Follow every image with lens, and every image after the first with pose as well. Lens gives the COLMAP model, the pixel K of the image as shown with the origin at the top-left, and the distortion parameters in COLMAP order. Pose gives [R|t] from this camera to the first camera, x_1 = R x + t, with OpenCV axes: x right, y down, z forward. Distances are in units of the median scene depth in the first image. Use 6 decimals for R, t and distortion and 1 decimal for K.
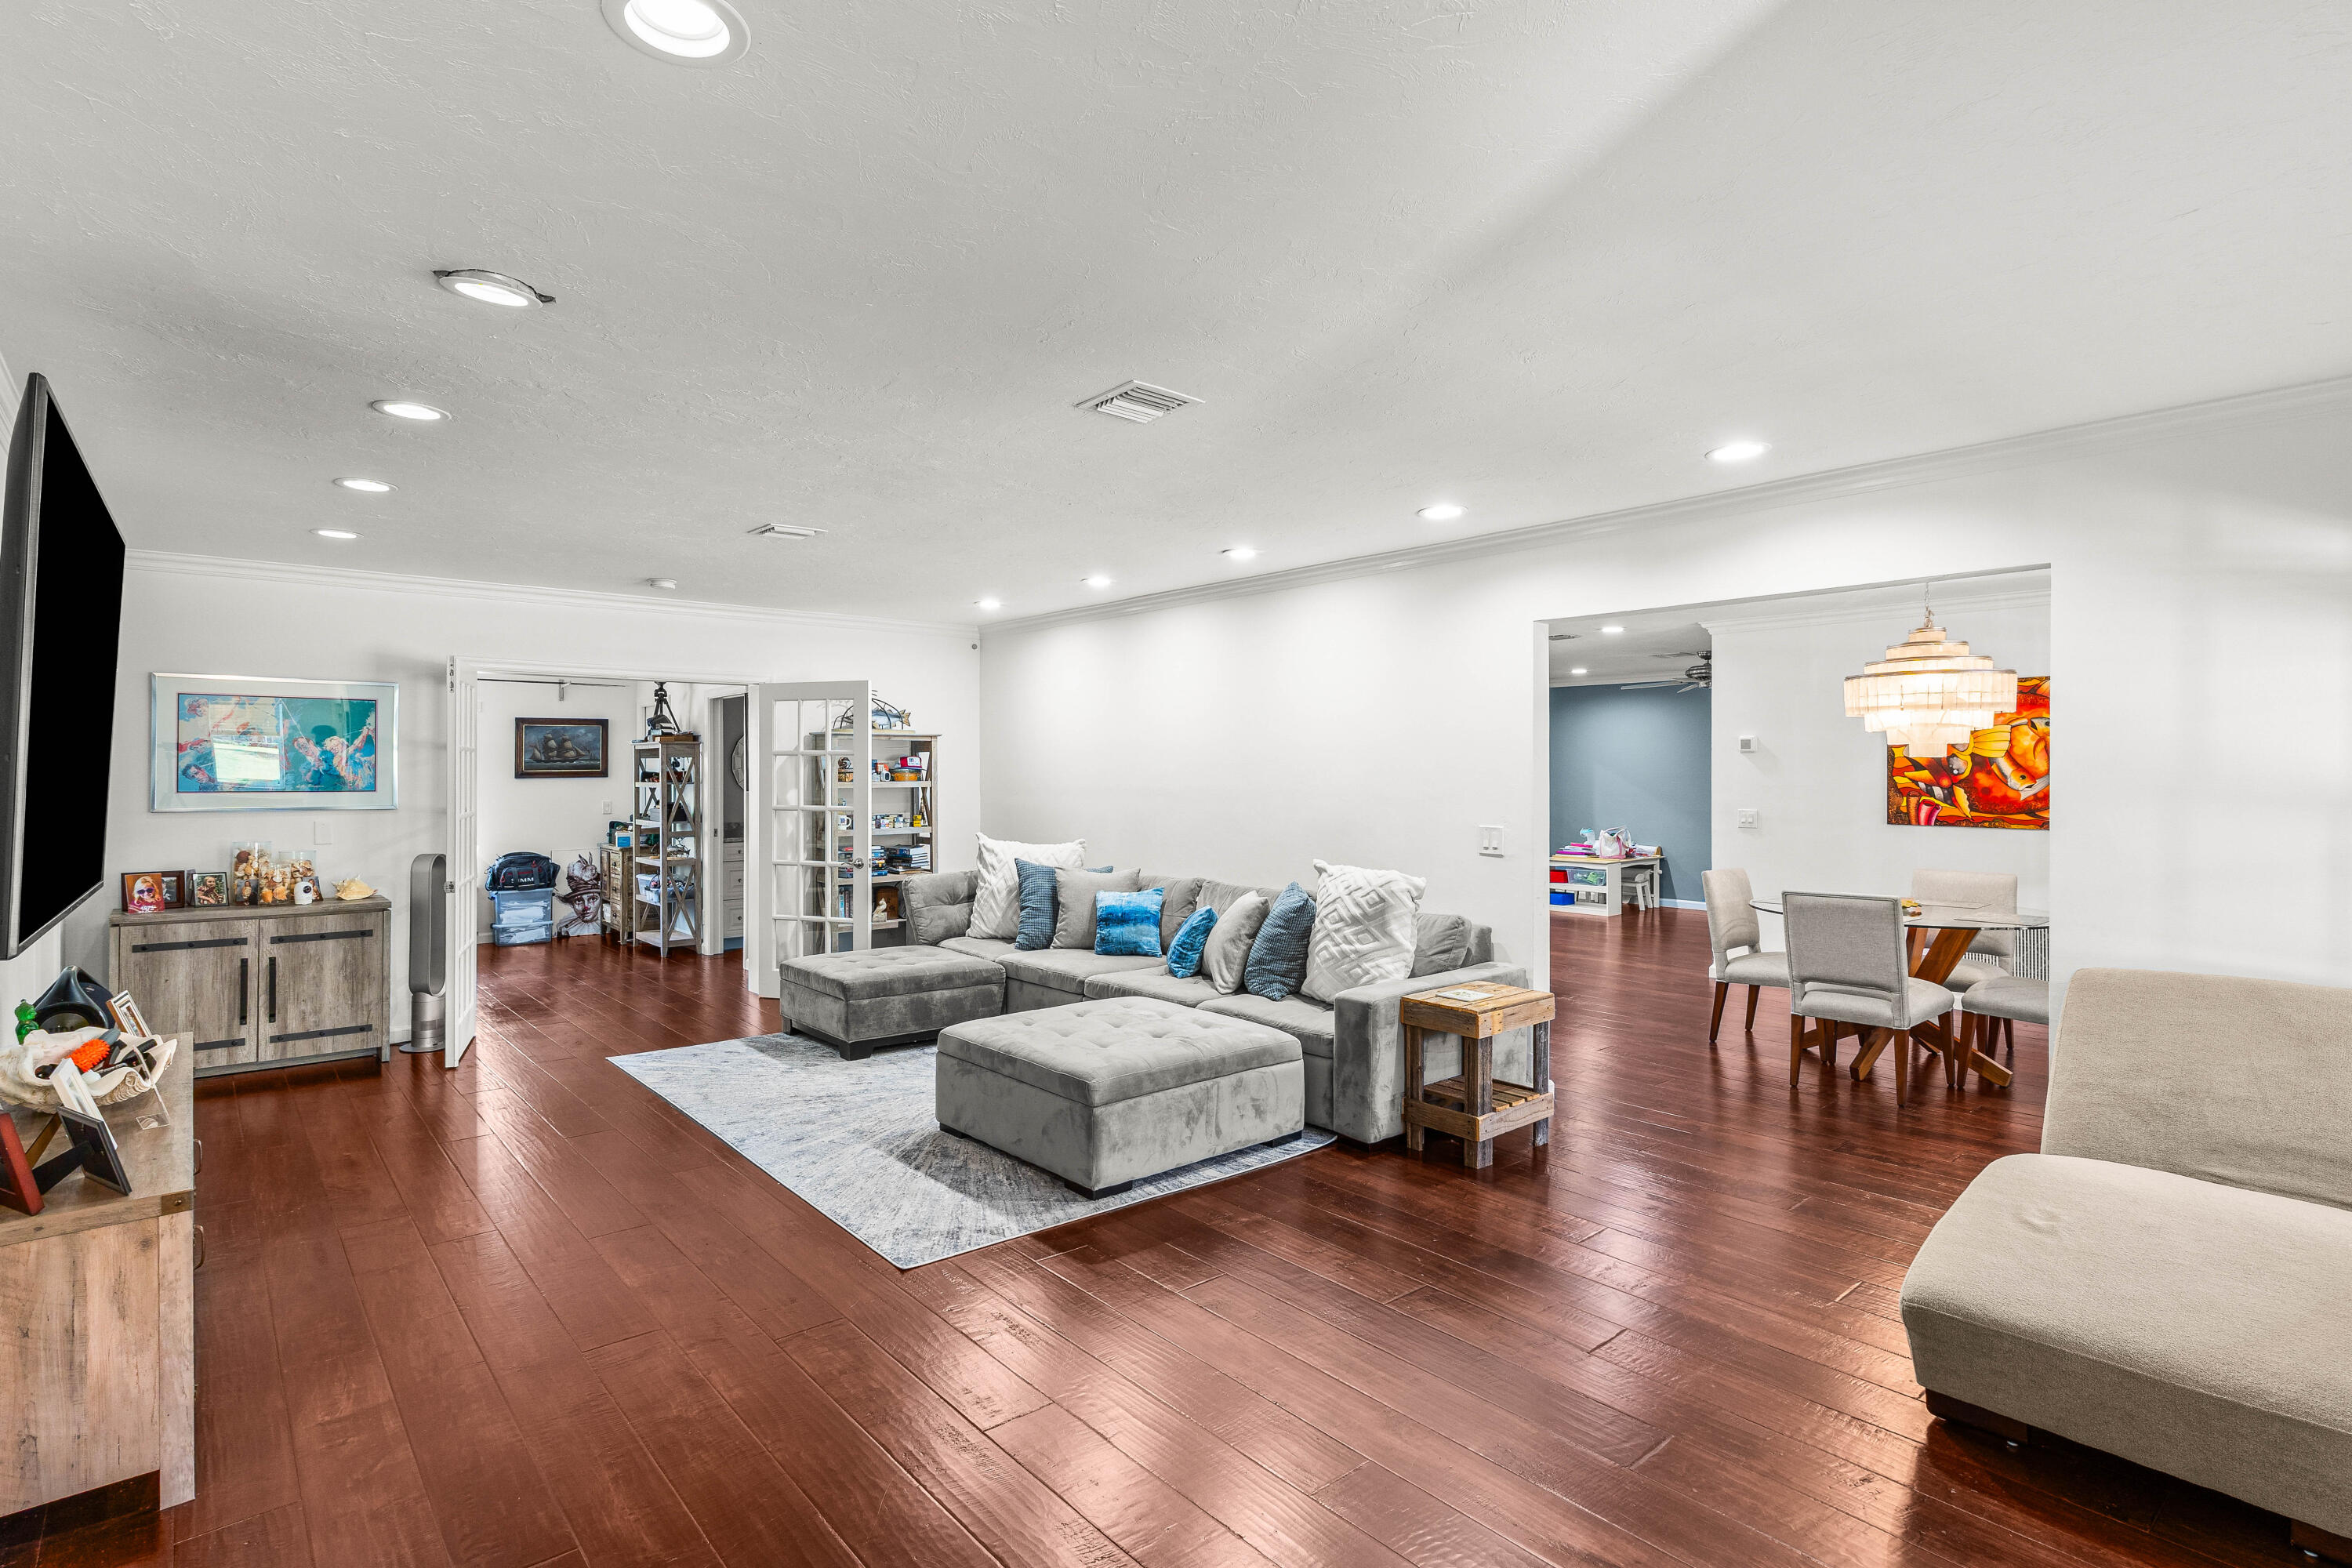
lens RADIAL K [[1125.2, 0, 1176.6], [0, 1125.2, 779.1], [0, 0, 1]] dist [0.000702, -0.000101]
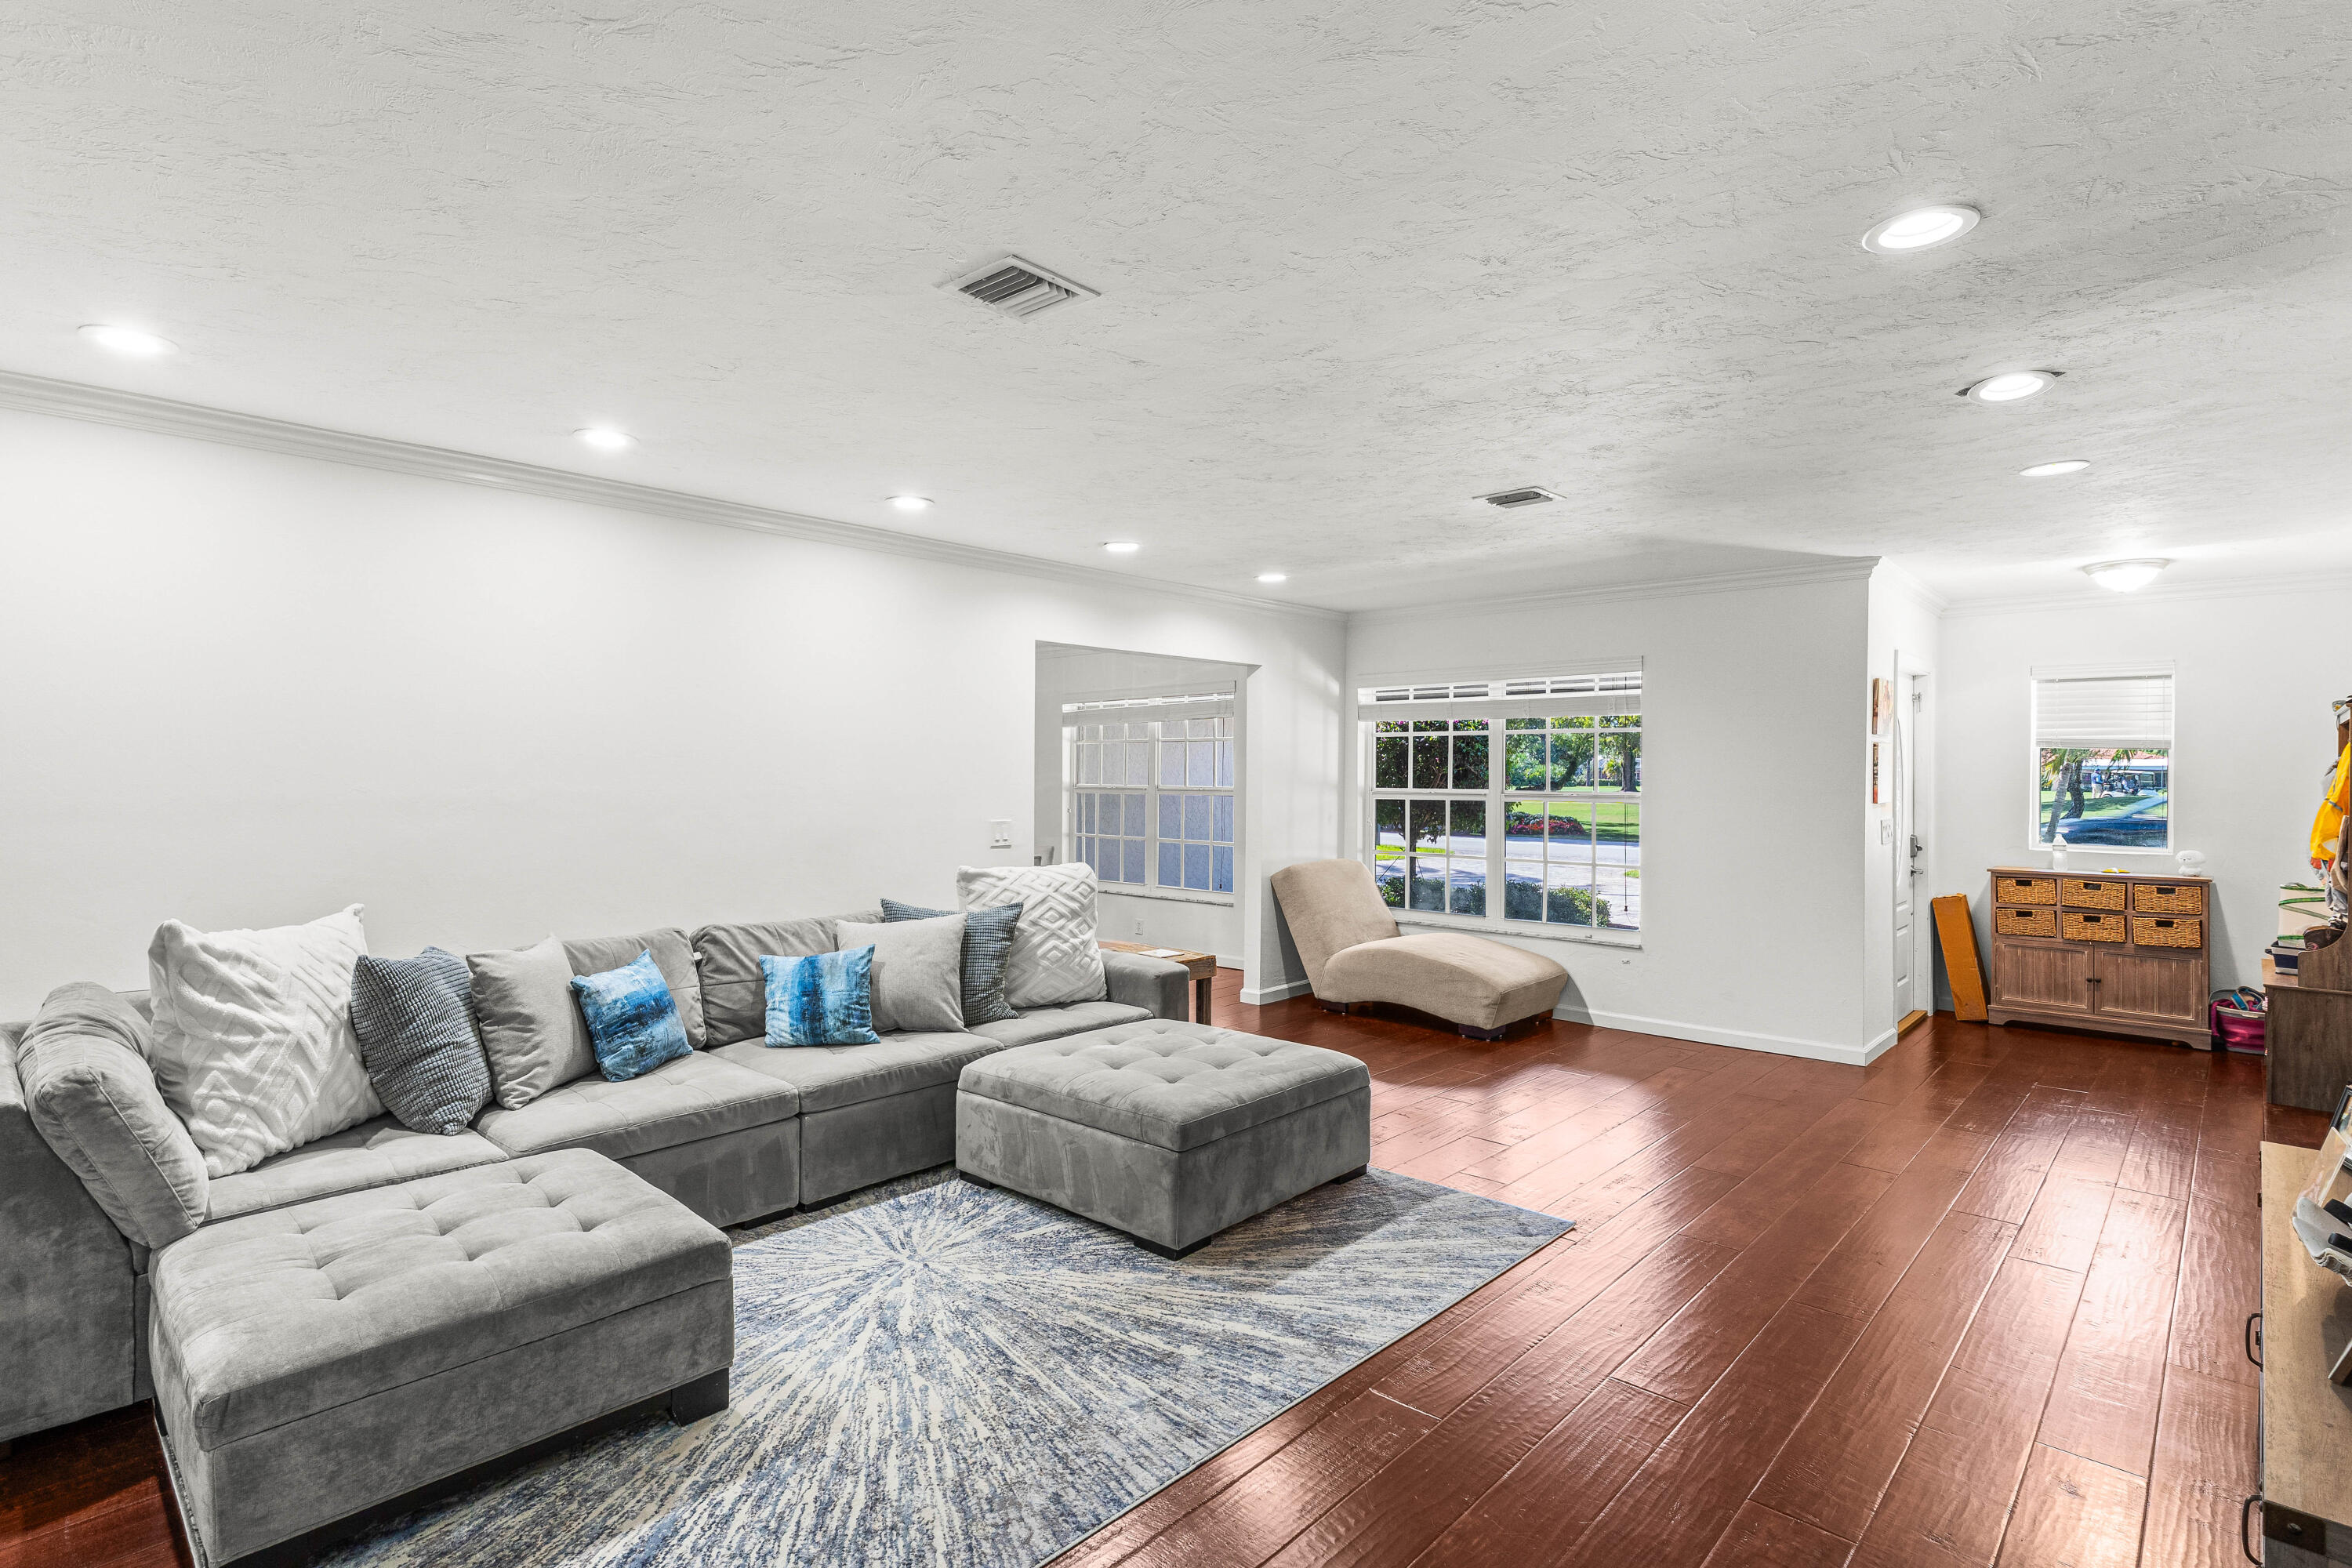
lens RADIAL K [[1125.2, 0, 1177.1], [0, 1125.2, 779.3], [0, 0, 1]] dist [0.000702, -0.000101]
pose [[-0.104688, -0.004262, 0.994496, -0.873251], [0.000553, 0.999990, 0.004344, -0.001882], [-0.994505, 0.001005, -0.104684, 1.011237]]
